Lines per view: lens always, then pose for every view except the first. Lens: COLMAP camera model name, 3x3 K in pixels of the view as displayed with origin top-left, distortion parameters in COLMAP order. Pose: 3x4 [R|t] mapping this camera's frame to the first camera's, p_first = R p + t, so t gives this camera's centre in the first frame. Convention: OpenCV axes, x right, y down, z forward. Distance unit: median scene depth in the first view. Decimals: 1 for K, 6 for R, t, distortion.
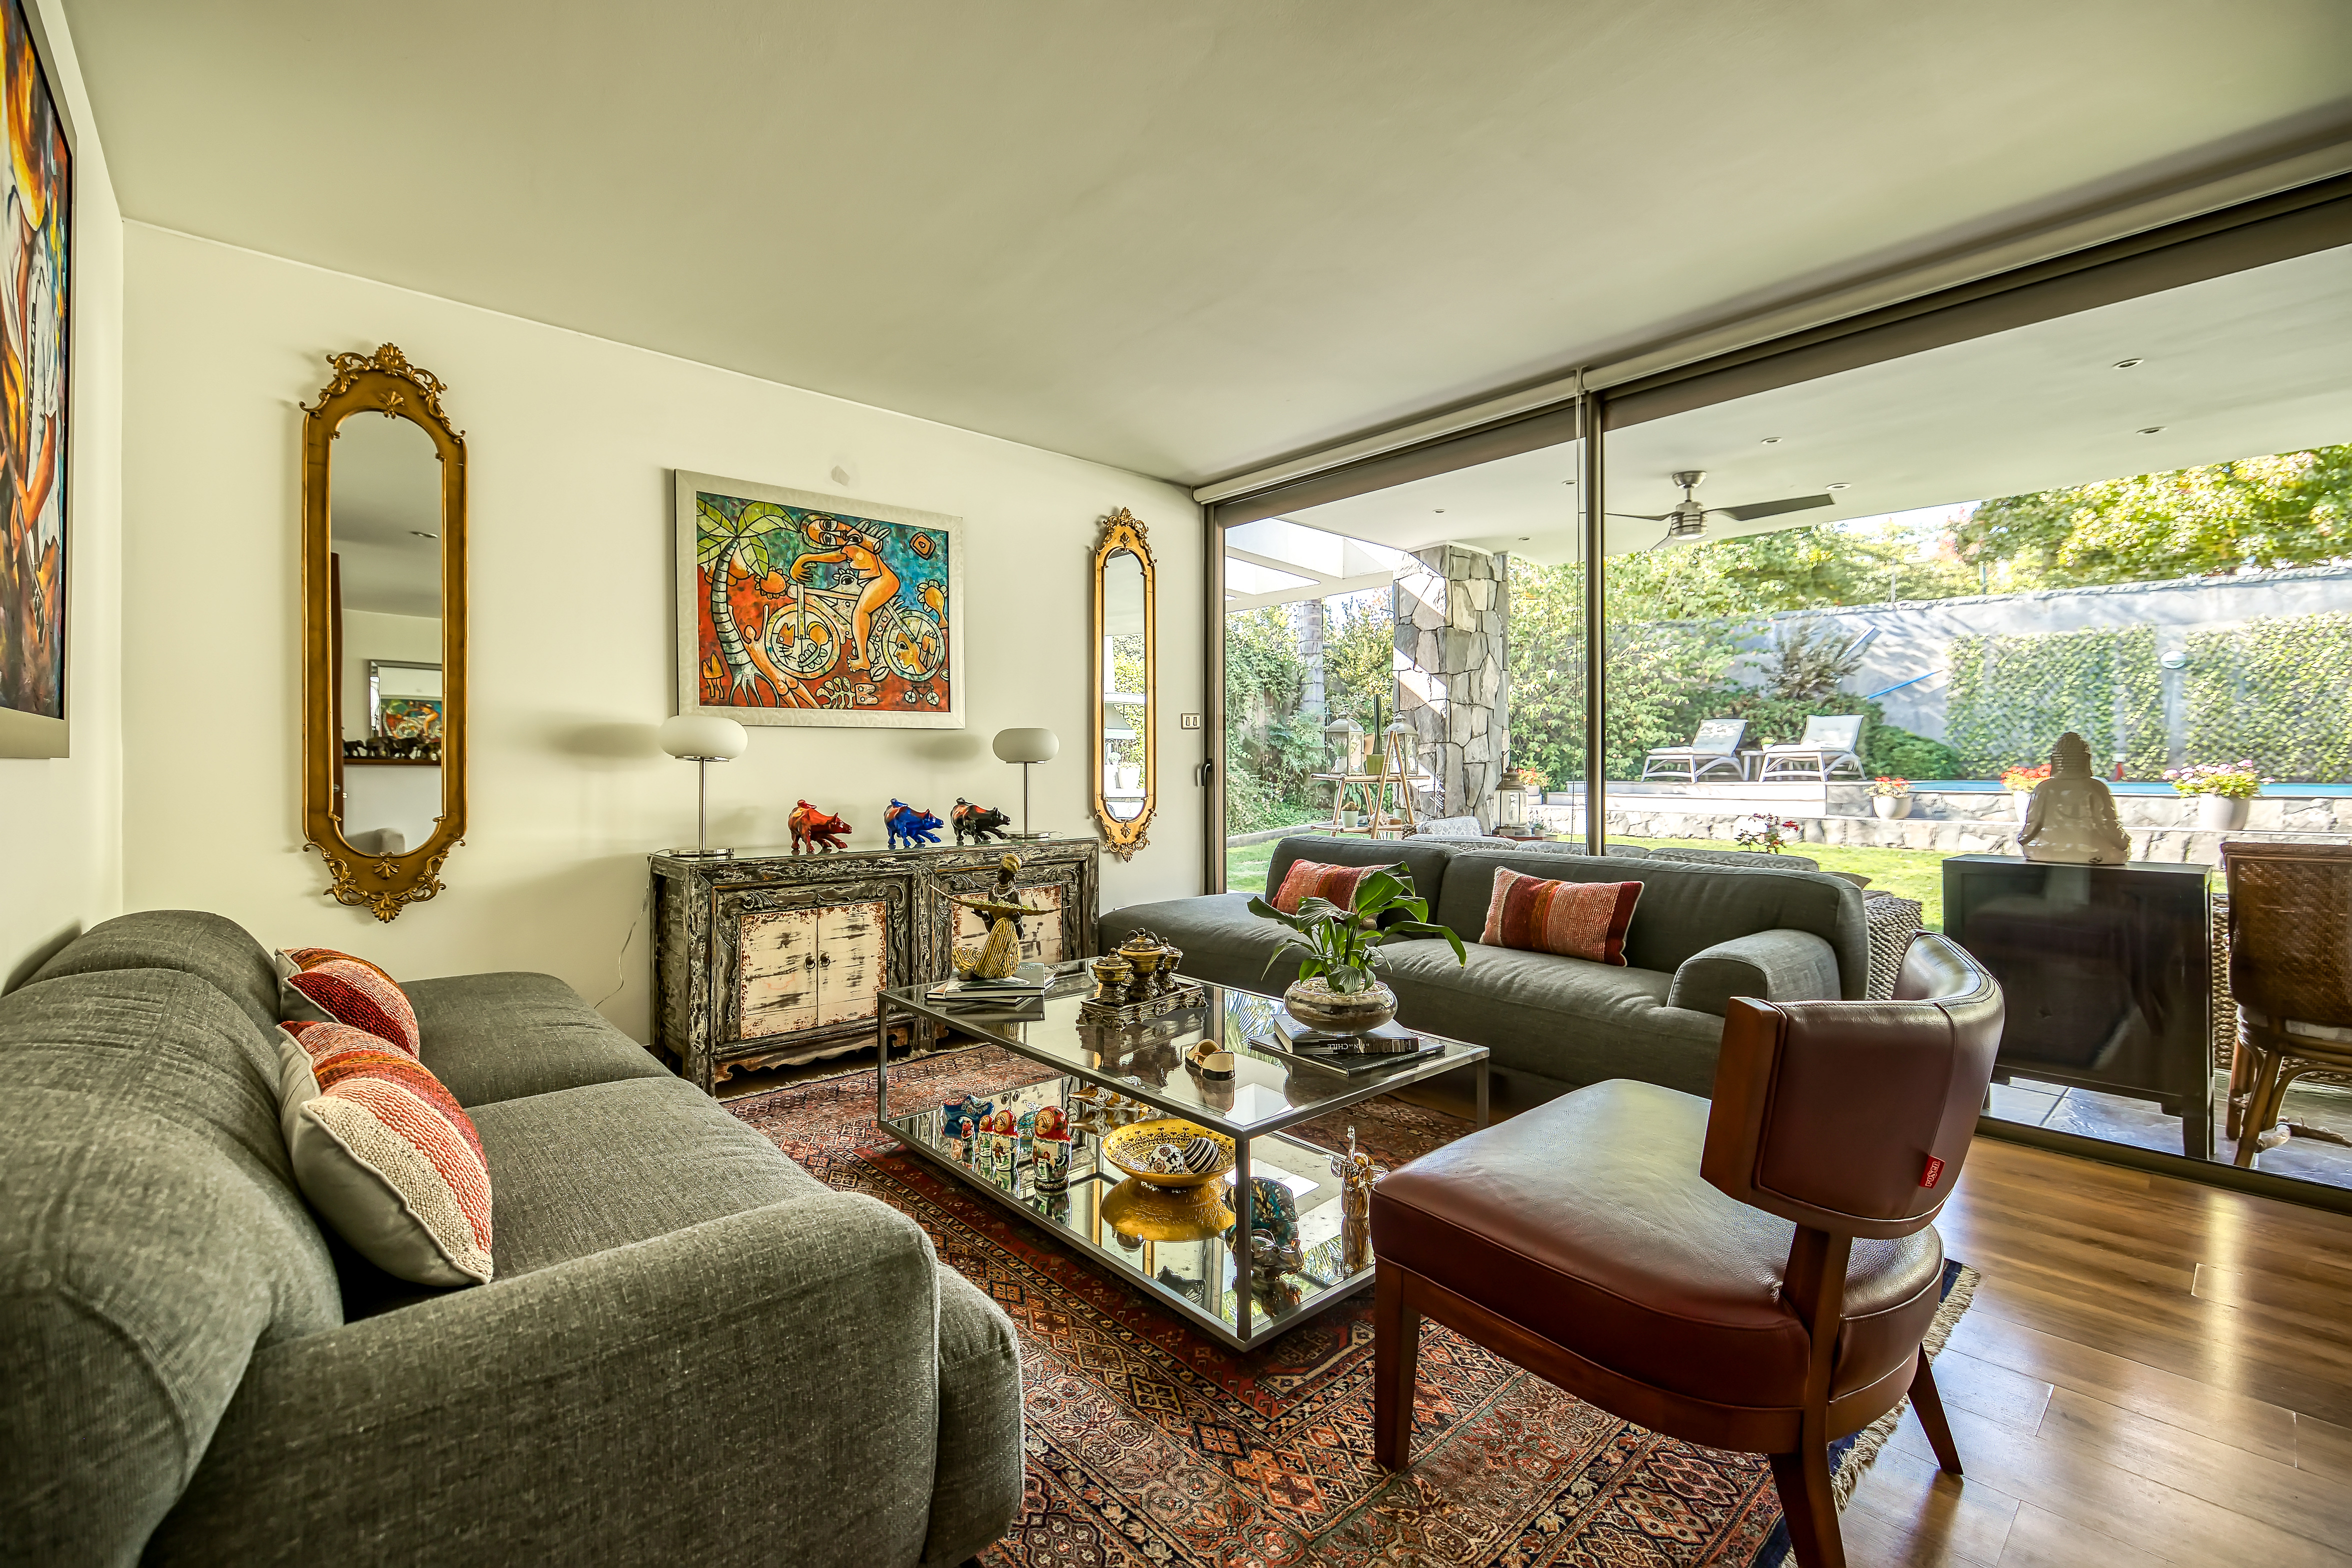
lens RADIAL K [[1006.2, 0, 1164.2], [0, 1006.2, 776.6], [0, 0, 1]] dist [0.001172, -0.000526]
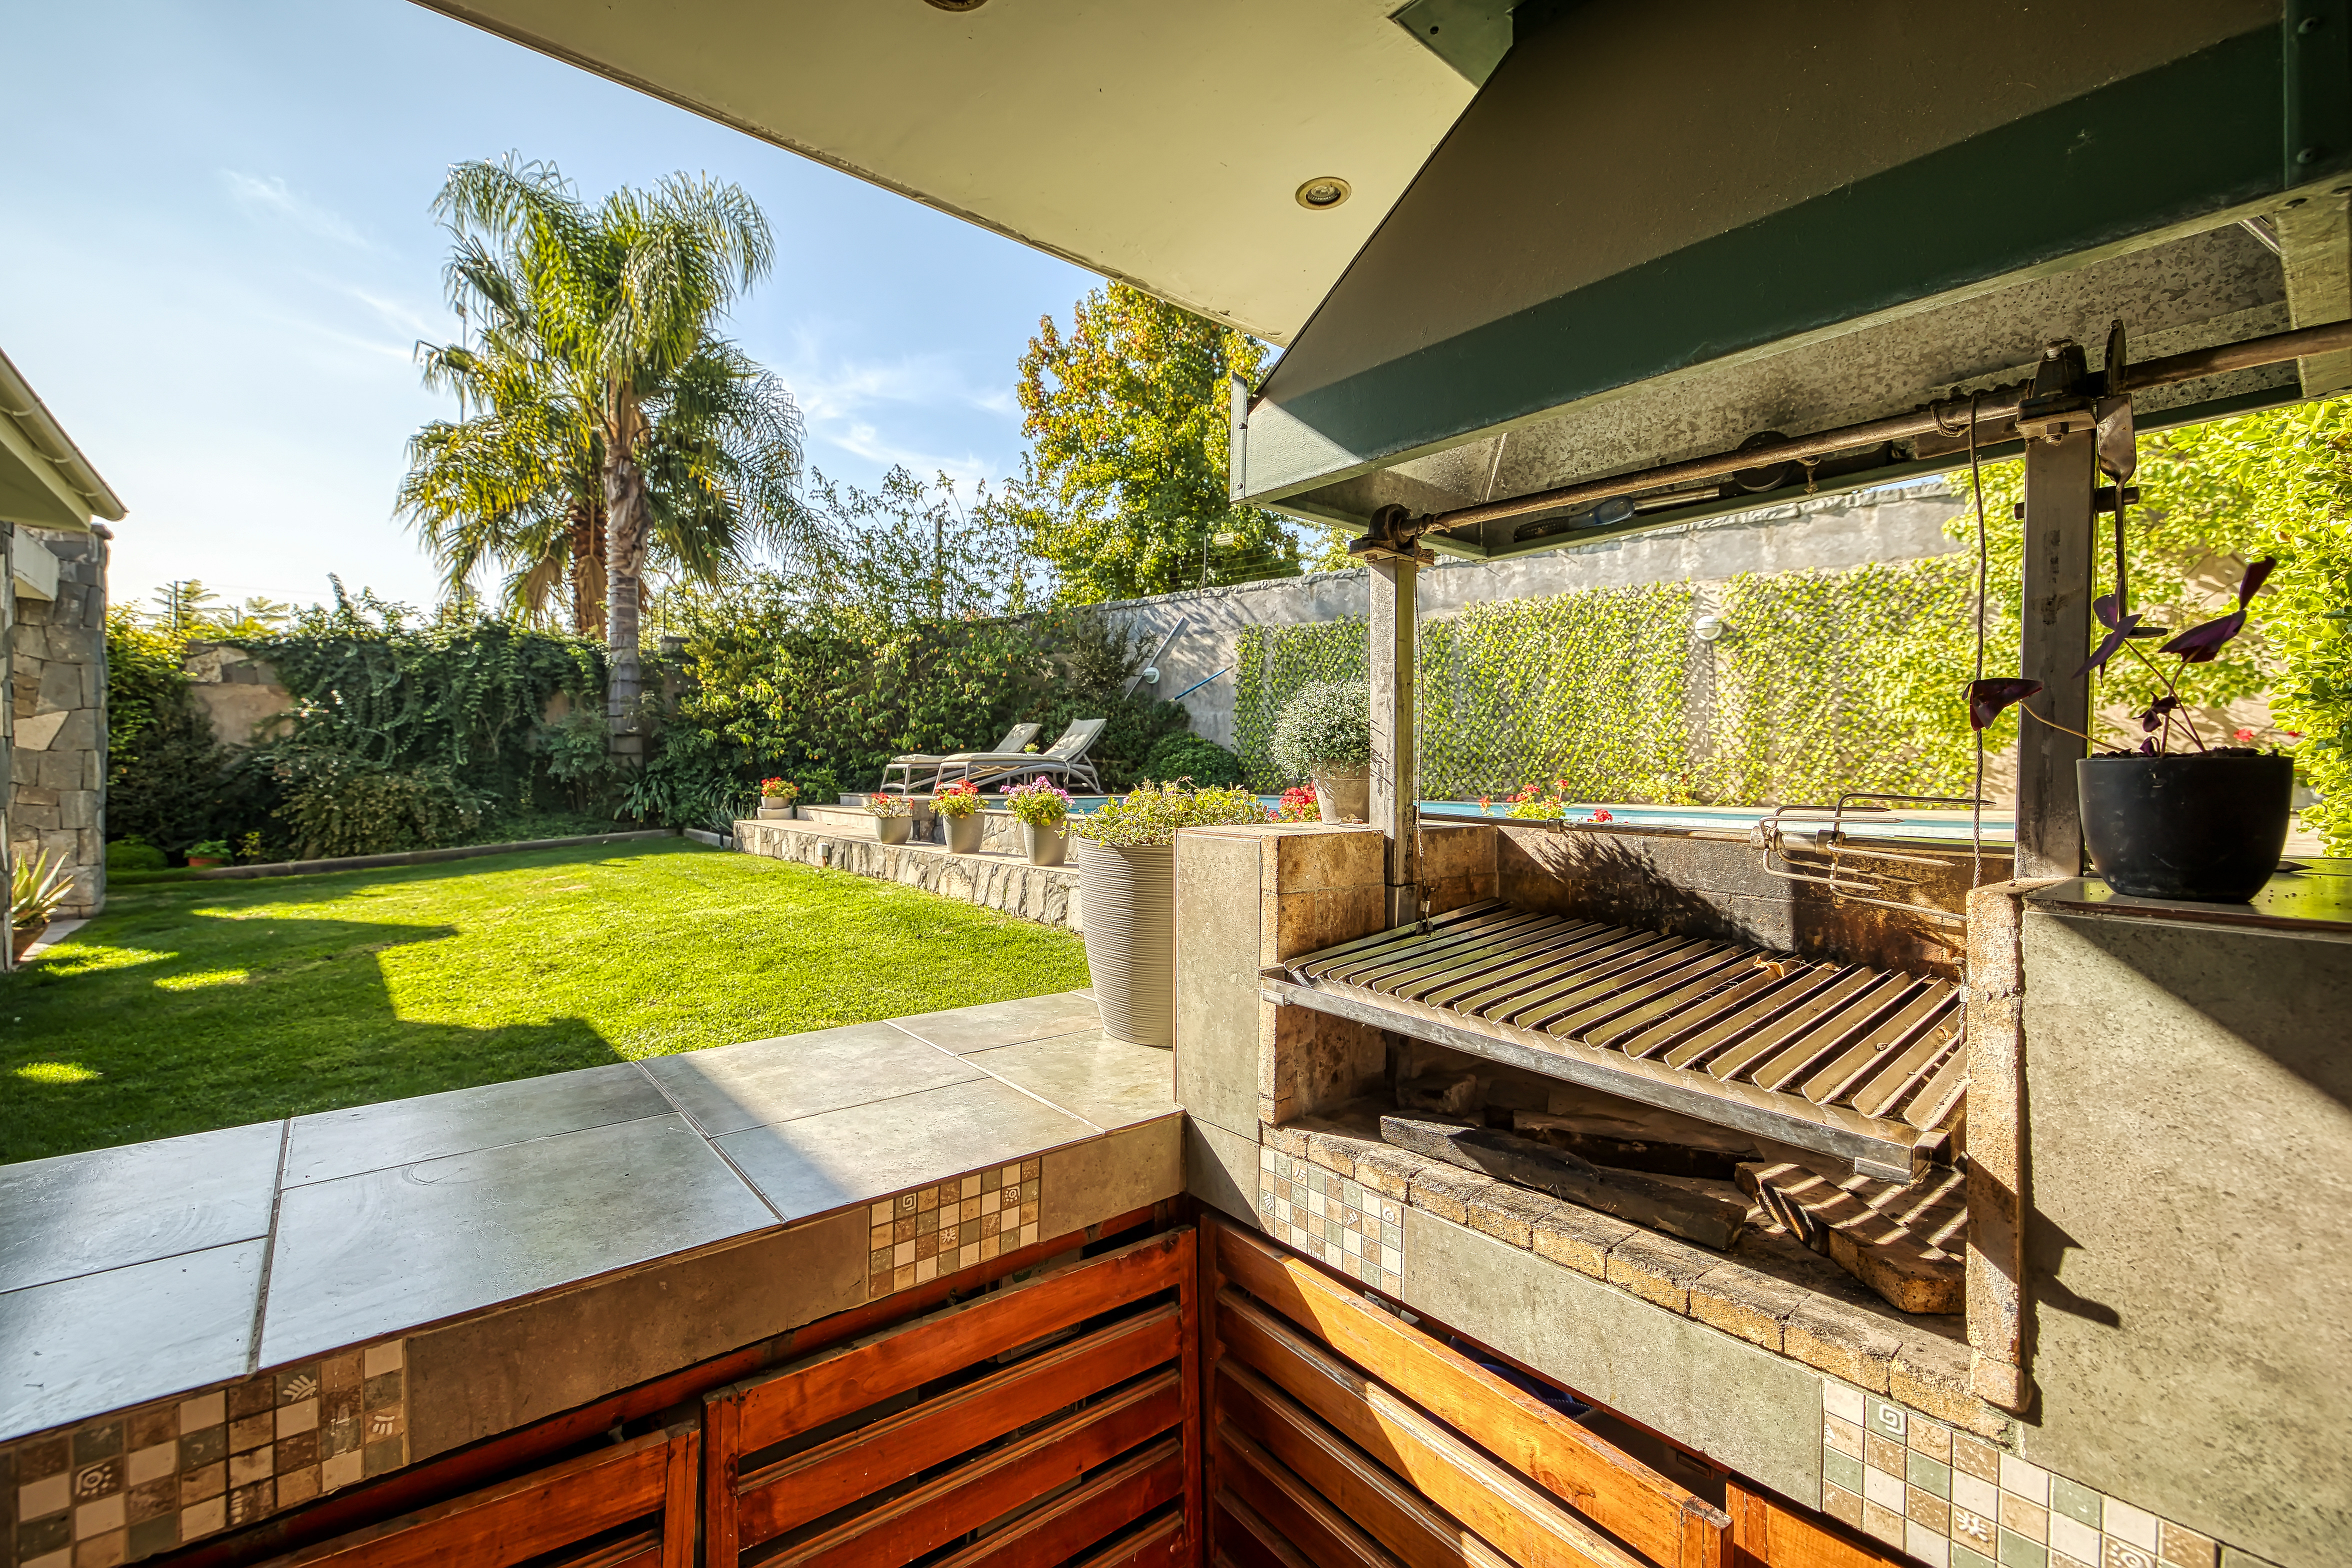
lens RADIAL K [[1006.2, 0, 1162.0], [0, 1006.2, 773.1], [0, 0, 1]] dist [0.001172, -0.000526]
pose [[0.999565, 0.004292, -0.029176, 0.909513], [-0.004450, 0.999976, -0.005338, -0.011216], [0.029152, 0.005466, 0.999560, 0.162148]]
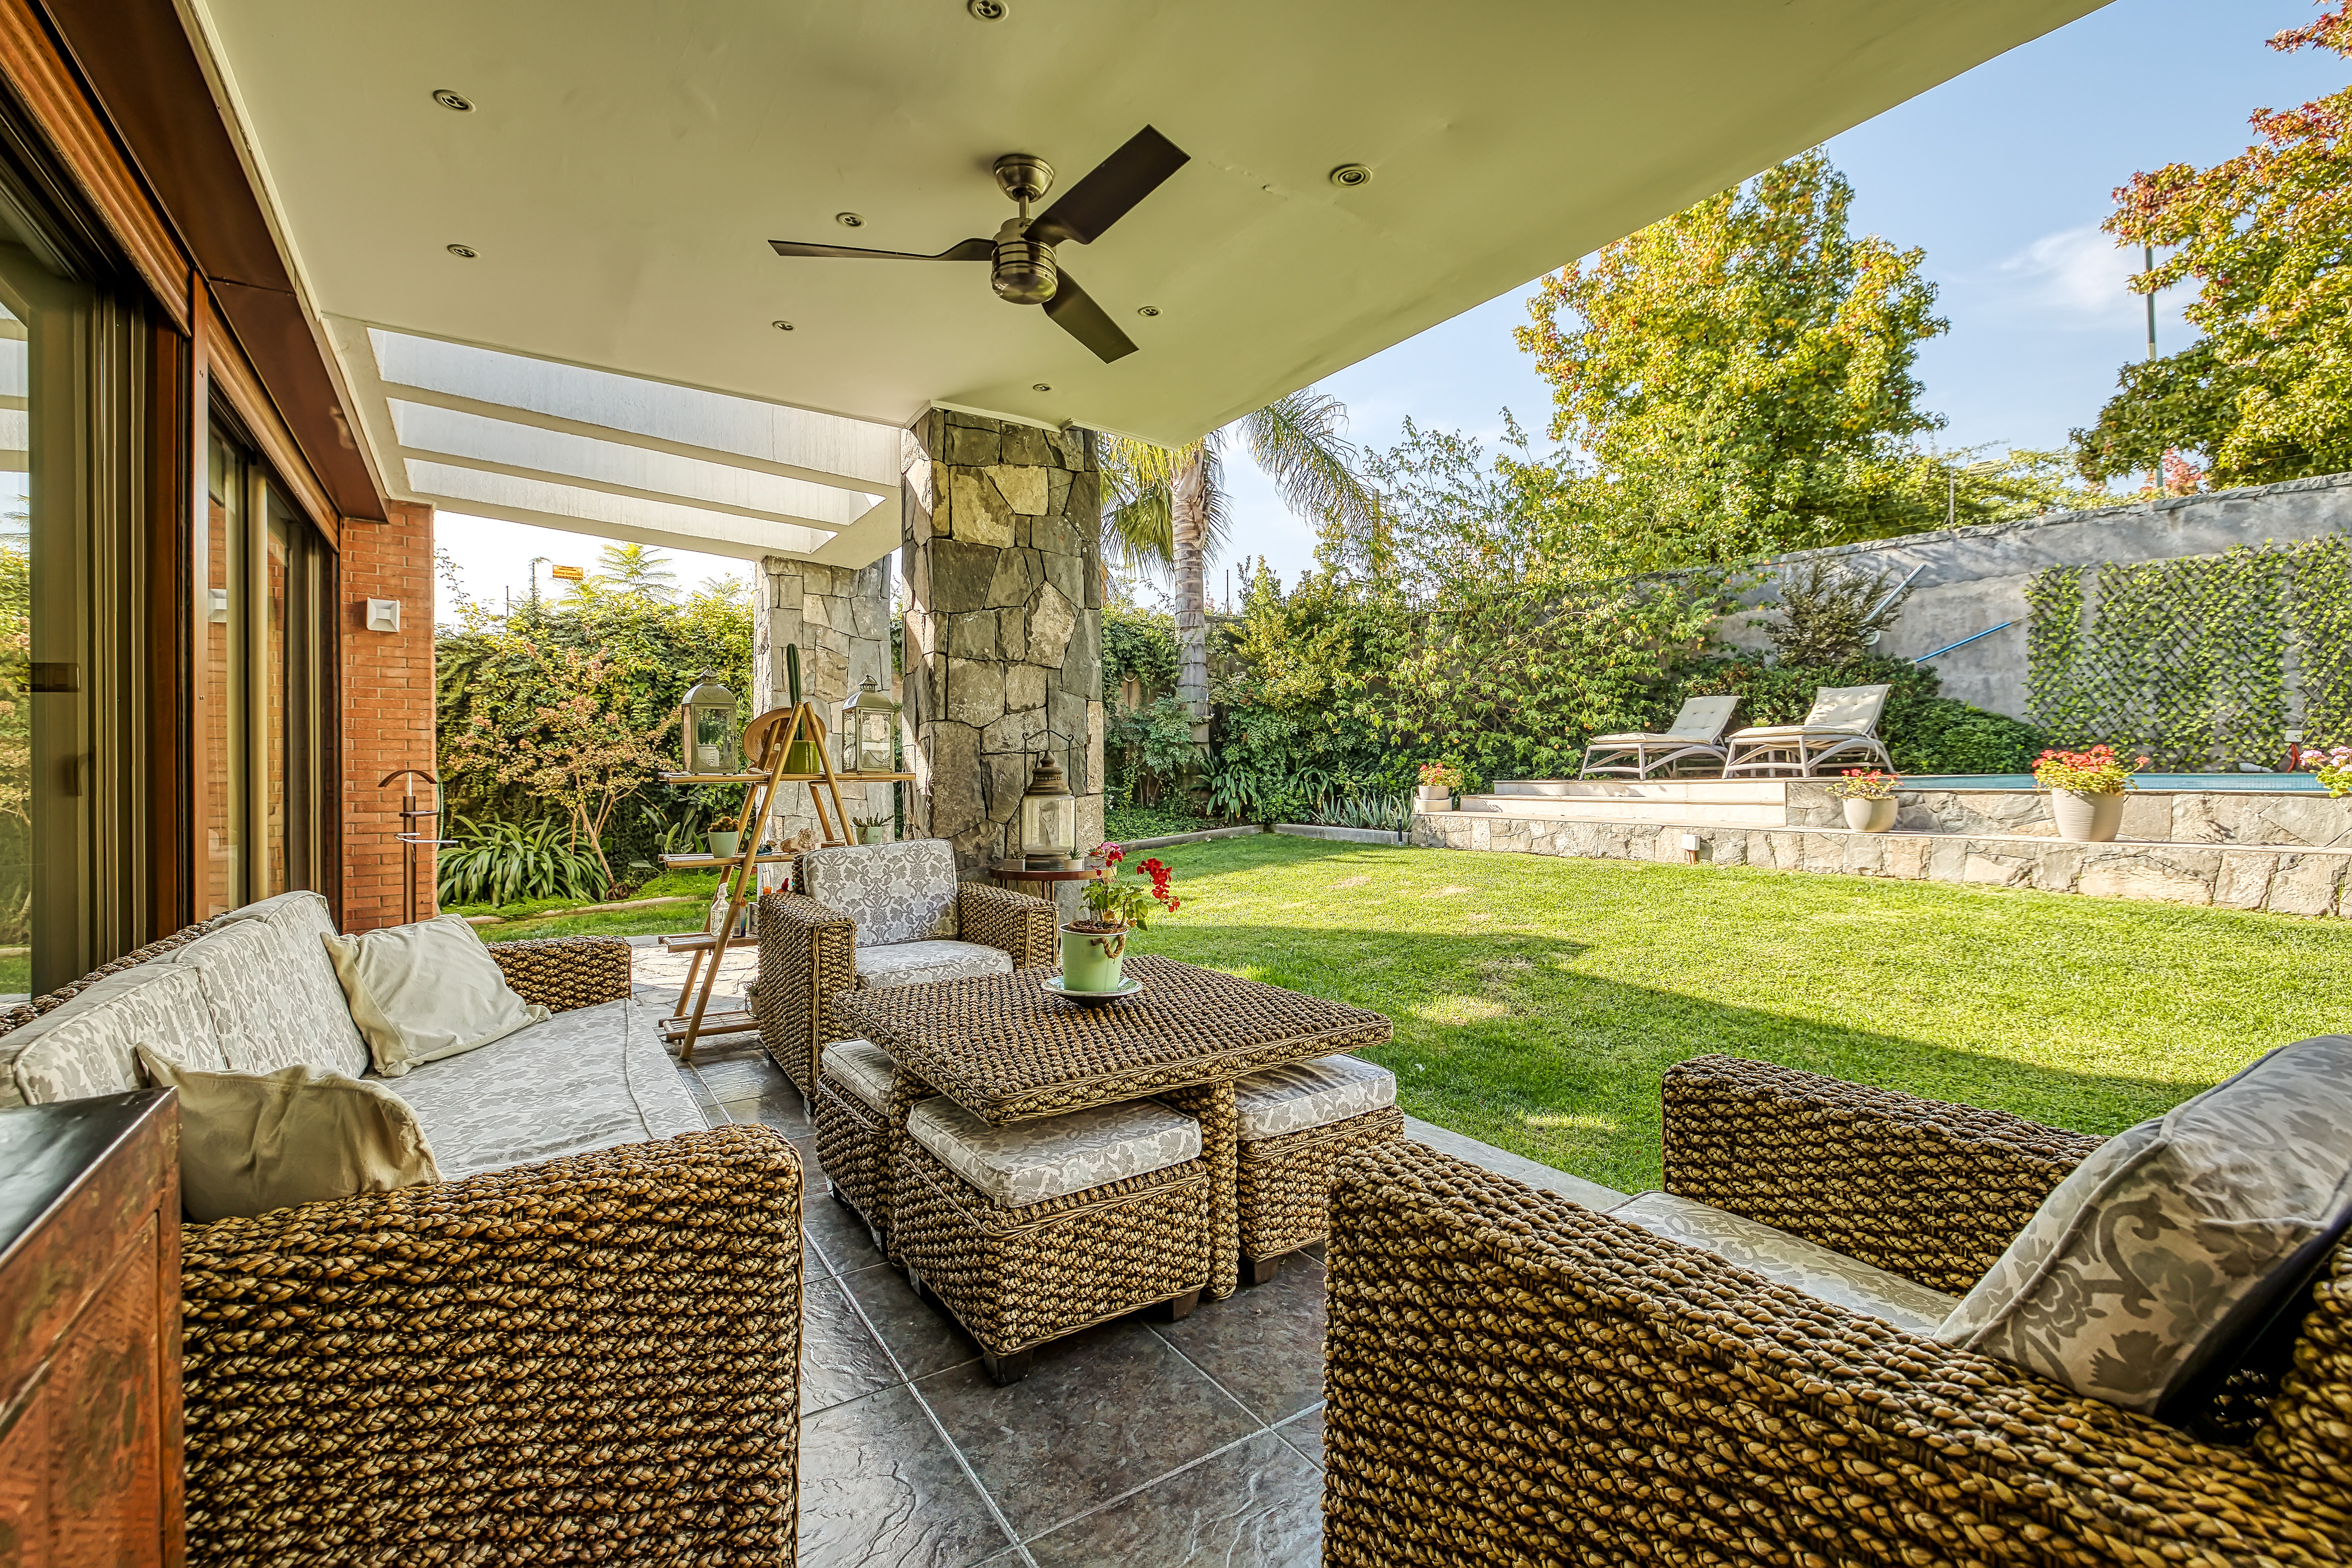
lens RADIAL K [[1006.2, 0, 1170.1], [0, 1006.2, 774.3], [0, 0, 1]] dist [0.001172, -0.000526]
pose [[0.990561, -0.011507, -0.136591, 0.333822], [0.010743, 0.999922, -0.006330, 0.003161], [0.136653, 0.004803, 0.990607, 0.259408]]
